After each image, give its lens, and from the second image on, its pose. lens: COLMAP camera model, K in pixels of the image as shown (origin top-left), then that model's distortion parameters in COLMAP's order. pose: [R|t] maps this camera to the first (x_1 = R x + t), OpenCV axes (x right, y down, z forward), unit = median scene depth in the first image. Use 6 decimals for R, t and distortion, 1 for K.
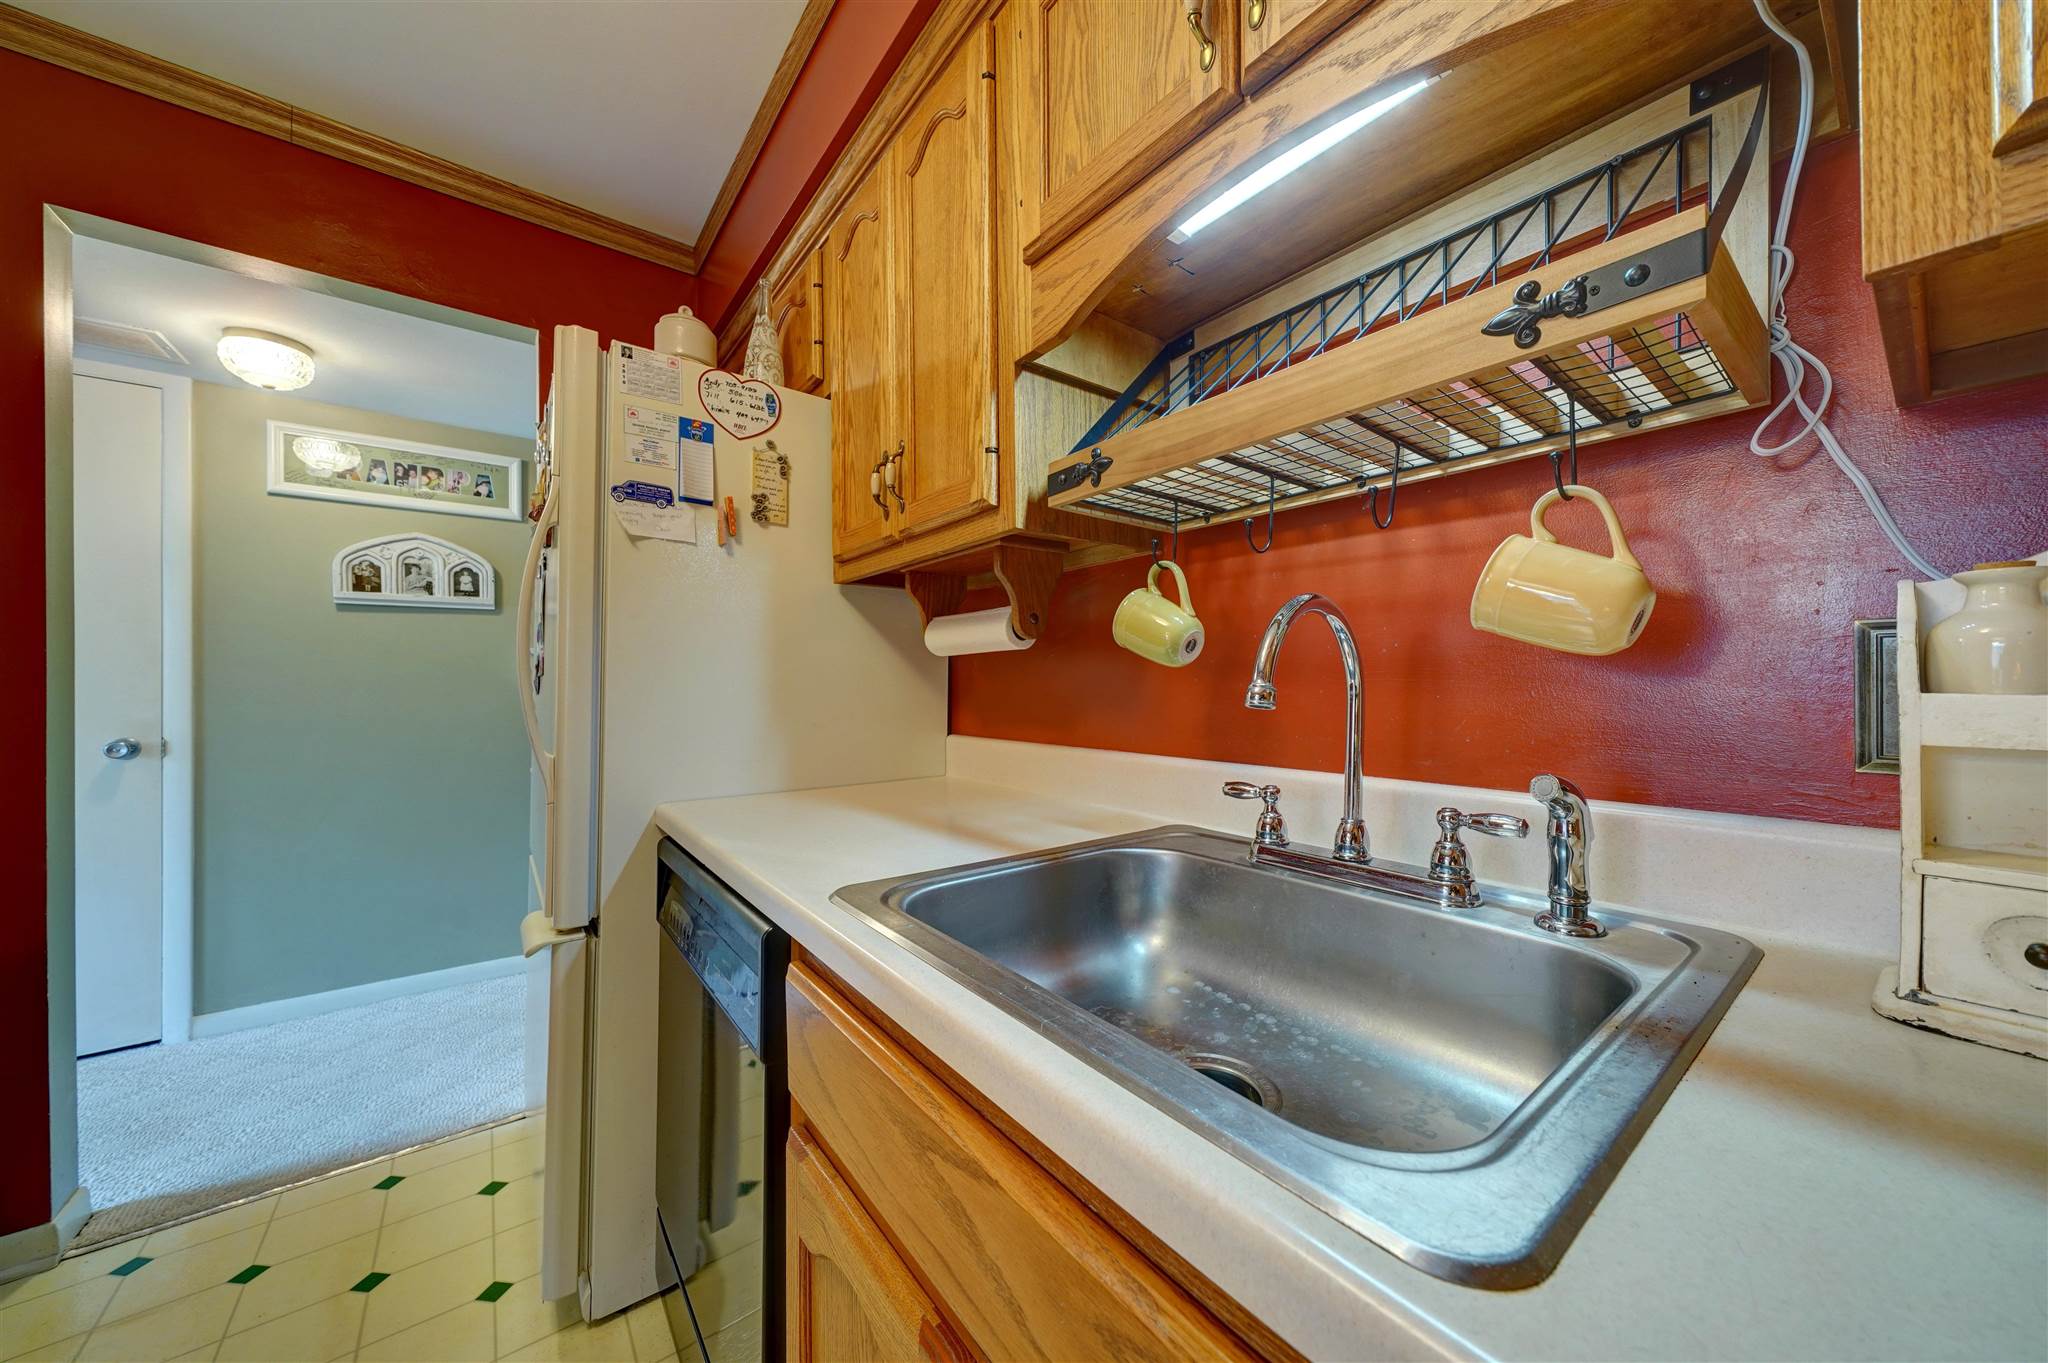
lens RADIAL K [[715.5, 0, 1041.7], [0, 715.5, 685.4], [0, 0, 1]] dist [-0.003167, -0.000447]
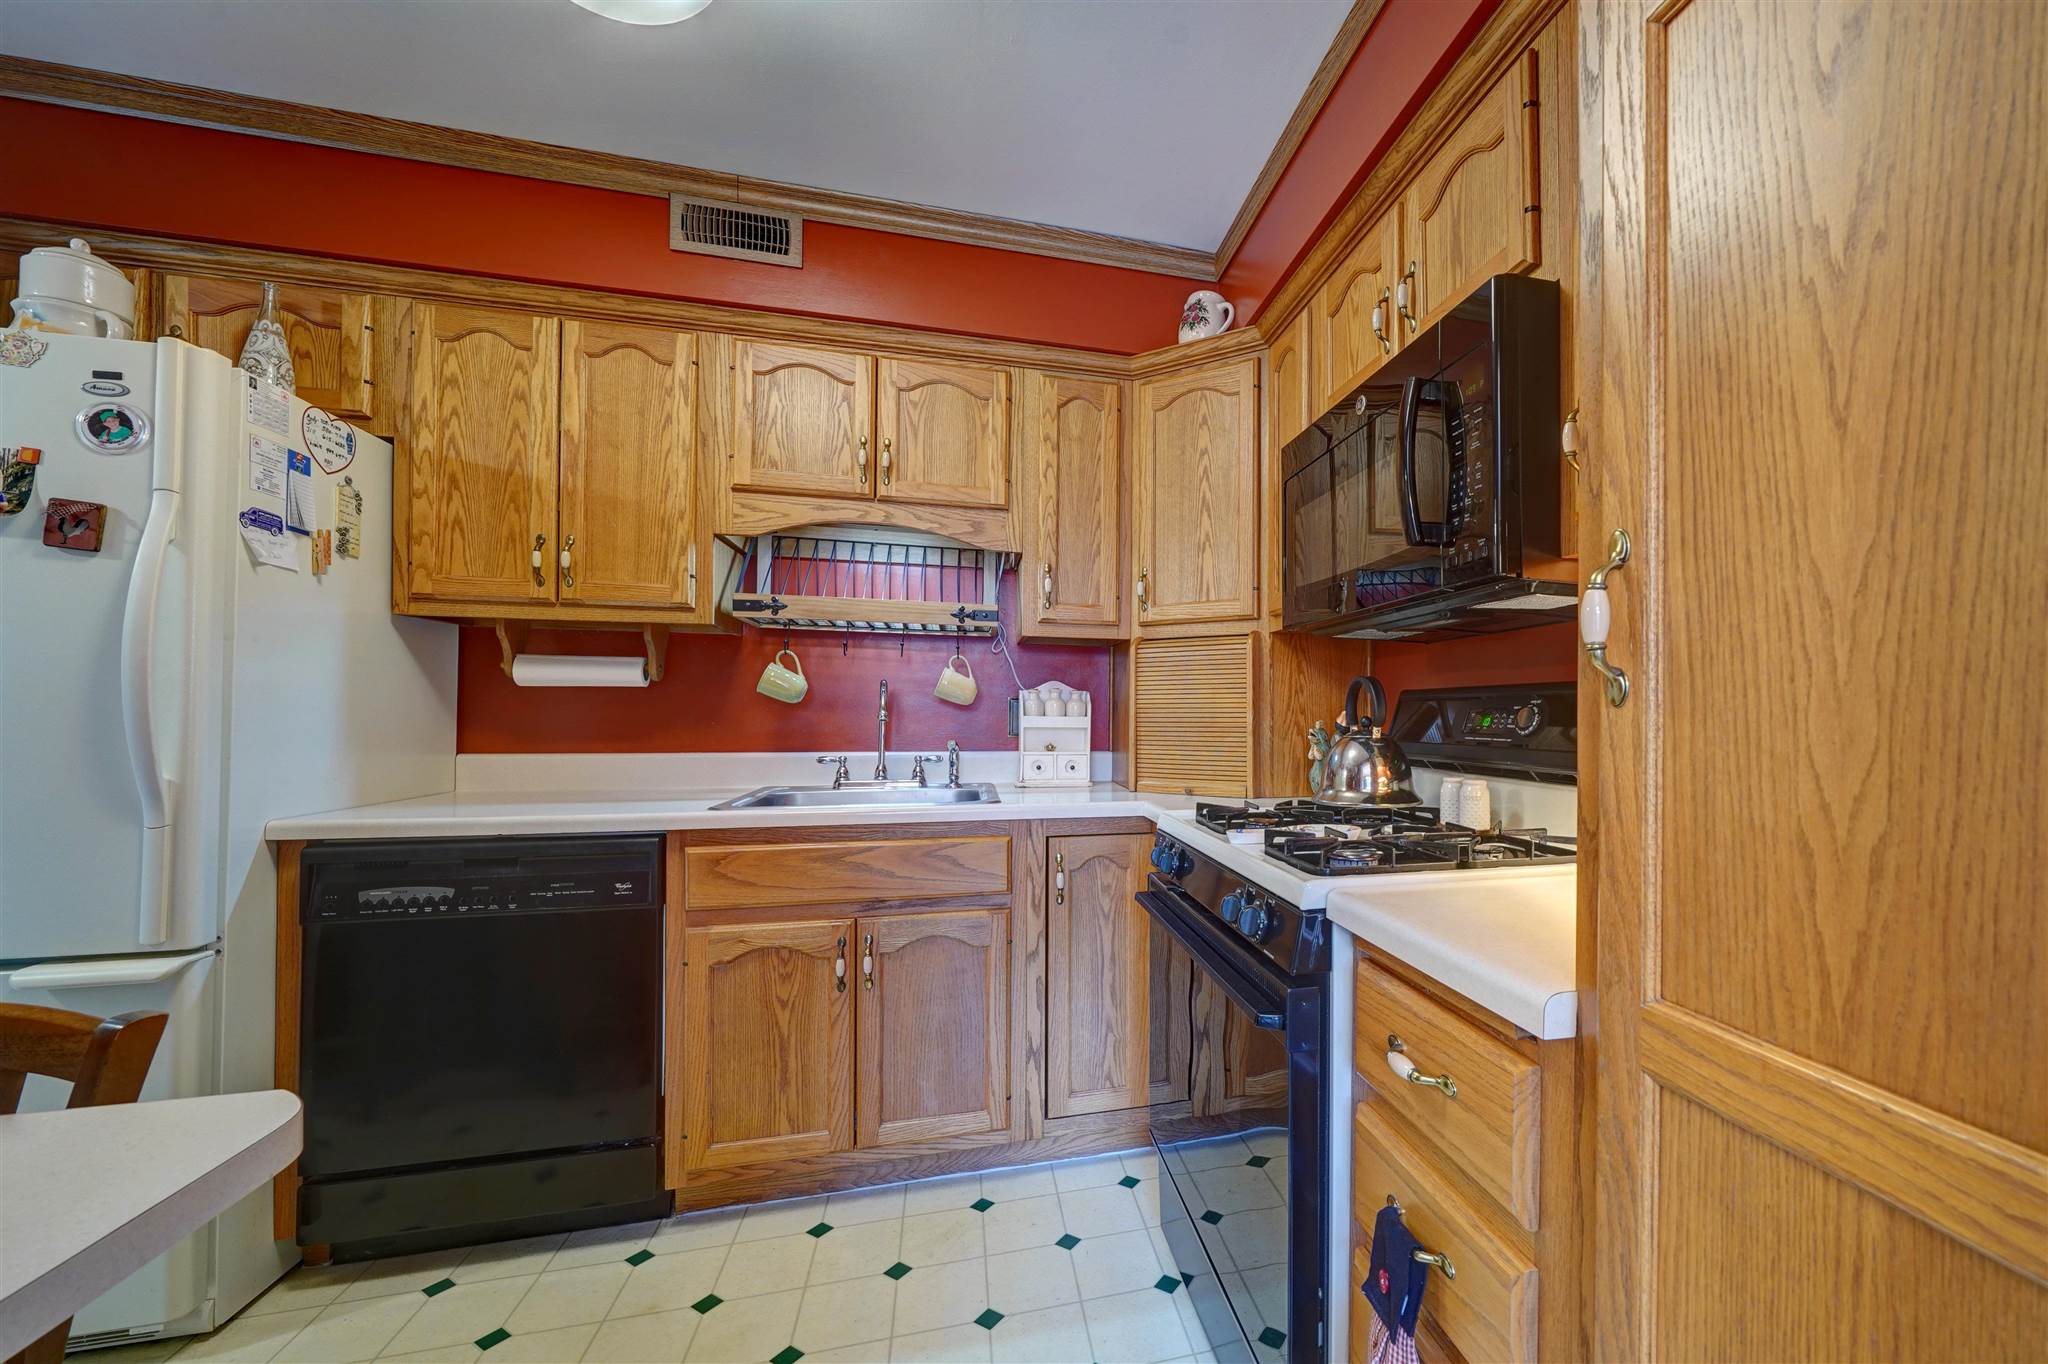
lens RADIAL K [[715.5, 0, 1022.6], [0, 715.5, 698.7], [0, 0, 1]] dist [-0.003167, -0.000447]
pose [[0.580130, 0.025988, 0.814109, -0.729007], [-0.010069, 0.999643, -0.024735, 0.003659], [-0.814462, 0.006152, 0.580184, -0.479667]]
